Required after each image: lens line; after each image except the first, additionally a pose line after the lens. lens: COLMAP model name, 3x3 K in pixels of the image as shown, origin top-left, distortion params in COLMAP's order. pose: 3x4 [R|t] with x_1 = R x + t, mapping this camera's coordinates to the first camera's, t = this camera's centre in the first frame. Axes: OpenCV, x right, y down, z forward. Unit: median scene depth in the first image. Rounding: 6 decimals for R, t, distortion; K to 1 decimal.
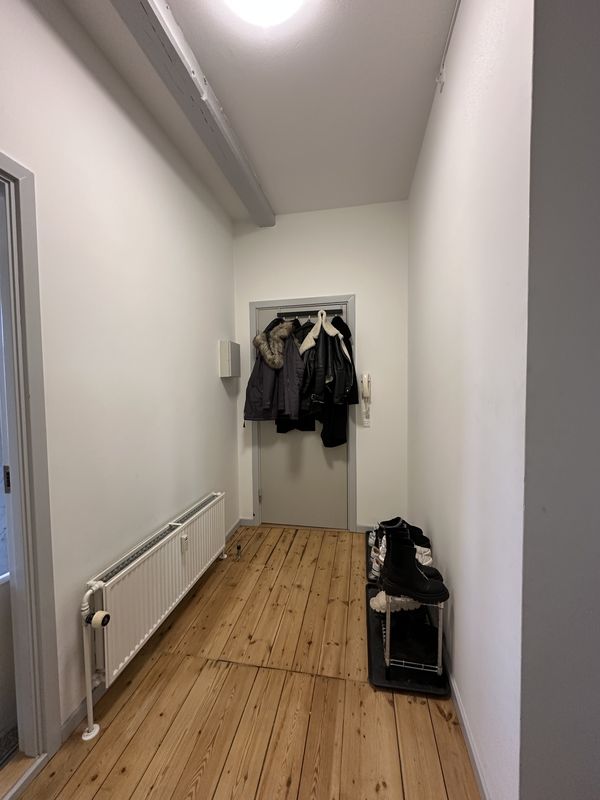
lens RADIAL K [[317.2, 0, 300.0], [0, 317.2, 400.0], [0, 0, 1]] dist [0.000594, 0.000039]
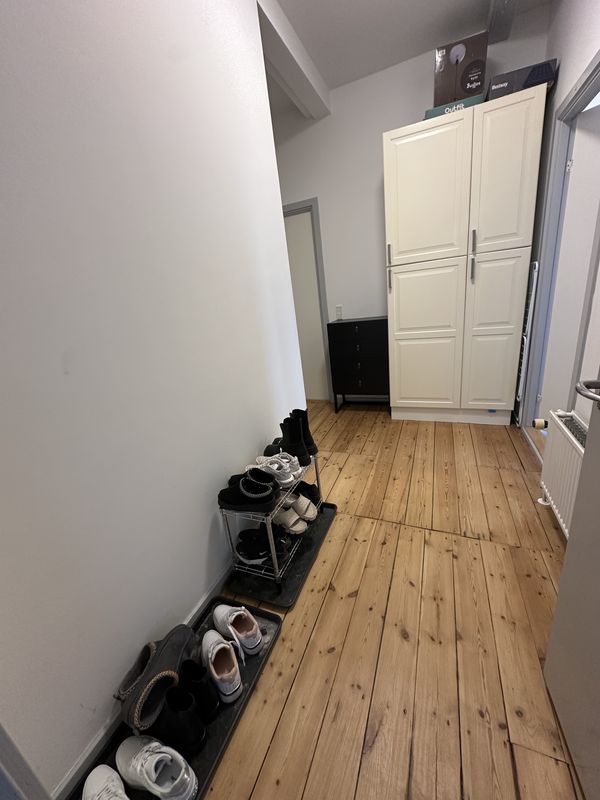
lens RADIAL K [[317.2, 0, 300.0], [0, 317.2, 400.0], [0, 0, 1]] dist [0.000594, 0.000039]
pose [[-0.970311, 0.055195, 0.235480, 0.028563], [0.138413, 0.925141, 0.353492, -0.017243], [-0.198342, 0.375590, -0.905314, 1.838510]]
